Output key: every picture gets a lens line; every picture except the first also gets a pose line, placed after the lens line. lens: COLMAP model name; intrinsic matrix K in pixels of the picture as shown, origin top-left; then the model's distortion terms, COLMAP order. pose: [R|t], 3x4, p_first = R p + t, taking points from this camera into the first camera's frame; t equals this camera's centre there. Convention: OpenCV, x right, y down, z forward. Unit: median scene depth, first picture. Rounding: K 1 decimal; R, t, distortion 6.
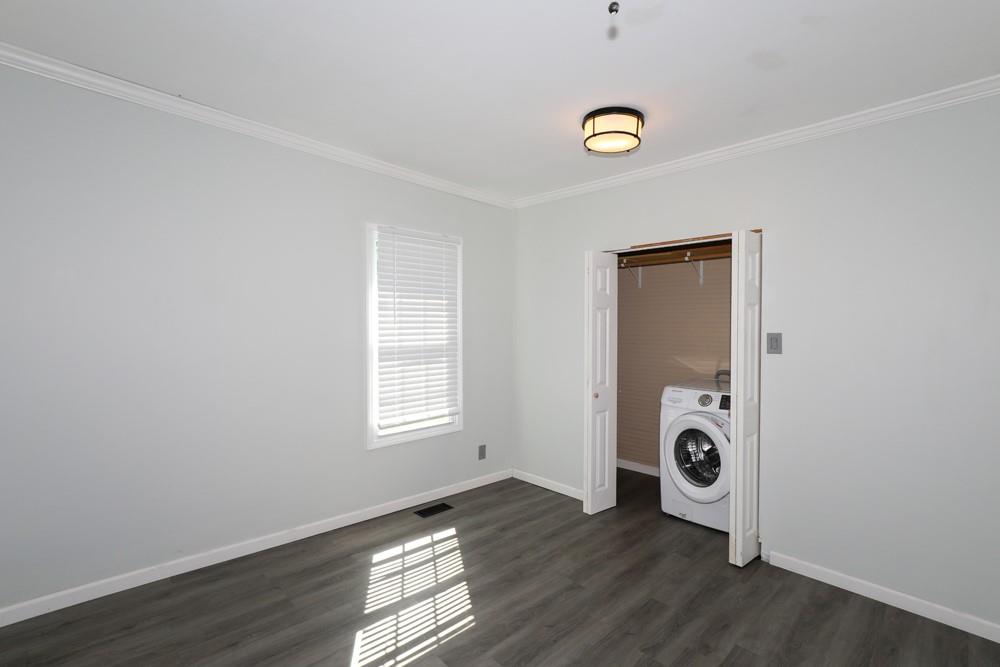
lens RADIAL K [[474.7, 0, 499.2], [0, 474.7, 323.0], [0, 0, 1]] dist [-0.005061, 0.003139]
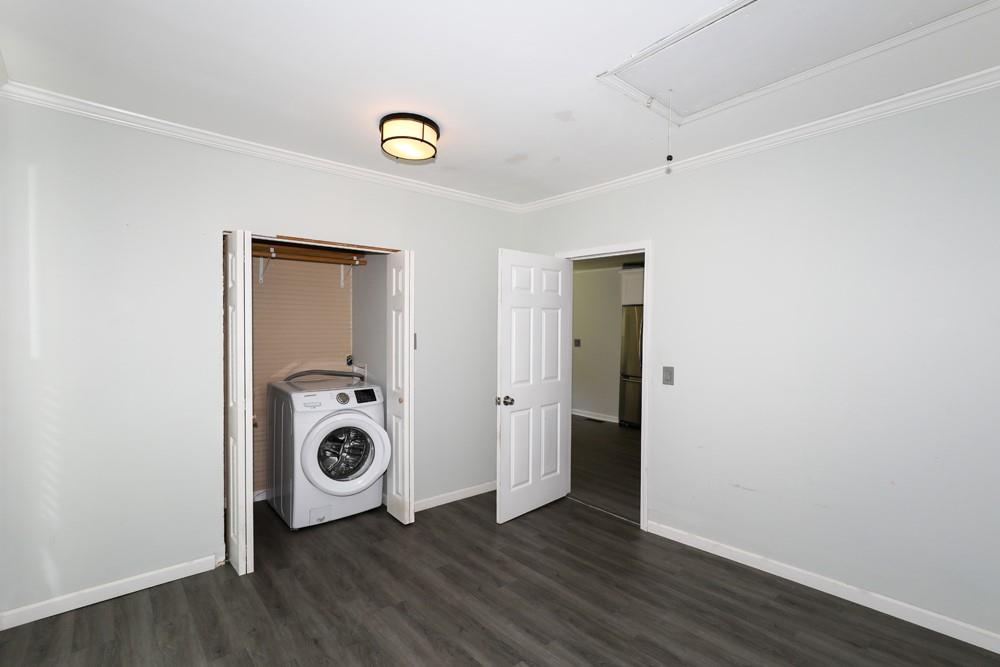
lens RADIAL K [[474.7, 0, 495.2], [0, 474.7, 329.5], [0, 0, 1]] dist [-0.005061, 0.003139]
pose [[0.067812, -0.006540, 0.997677, -0.786613], [0.012333, 0.999908, 0.005716, 0.011545], [-0.997622, 0.011917, 0.067886, 0.782779]]
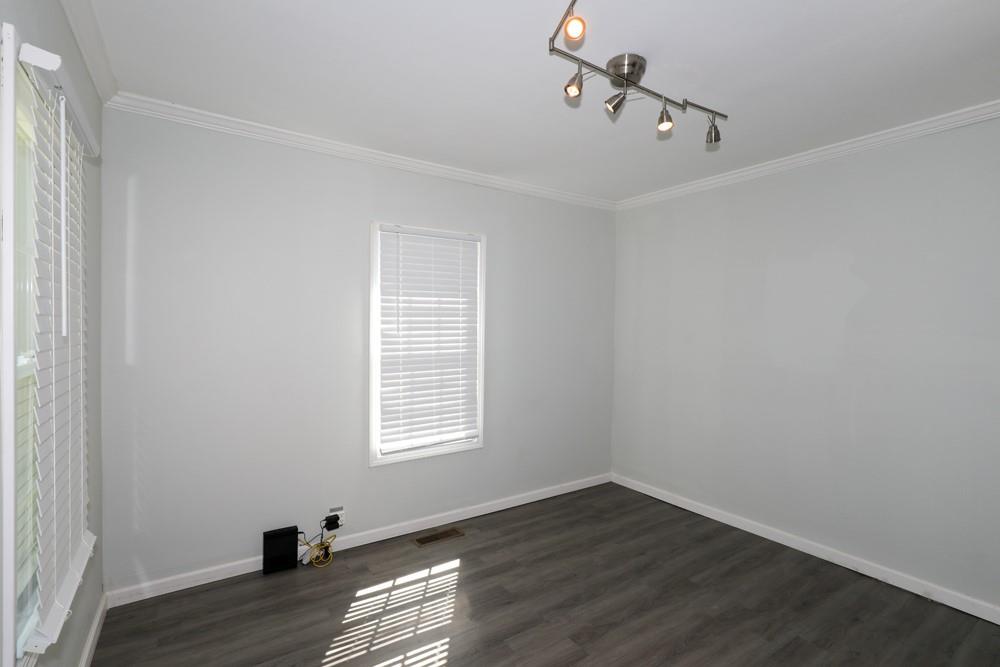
lens RADIAL K [[474.7, 0, 509.0], [0, 474.7, 329.5], [0, 0, 1]] dist [-0.005061, 0.003139]
pose [[0.983418, -0.003257, -0.181324, 0.138302], [0.003573, 0.999993, 0.001416, -0.001586], [0.181318, -0.002040, 0.983422, 0.123720]]
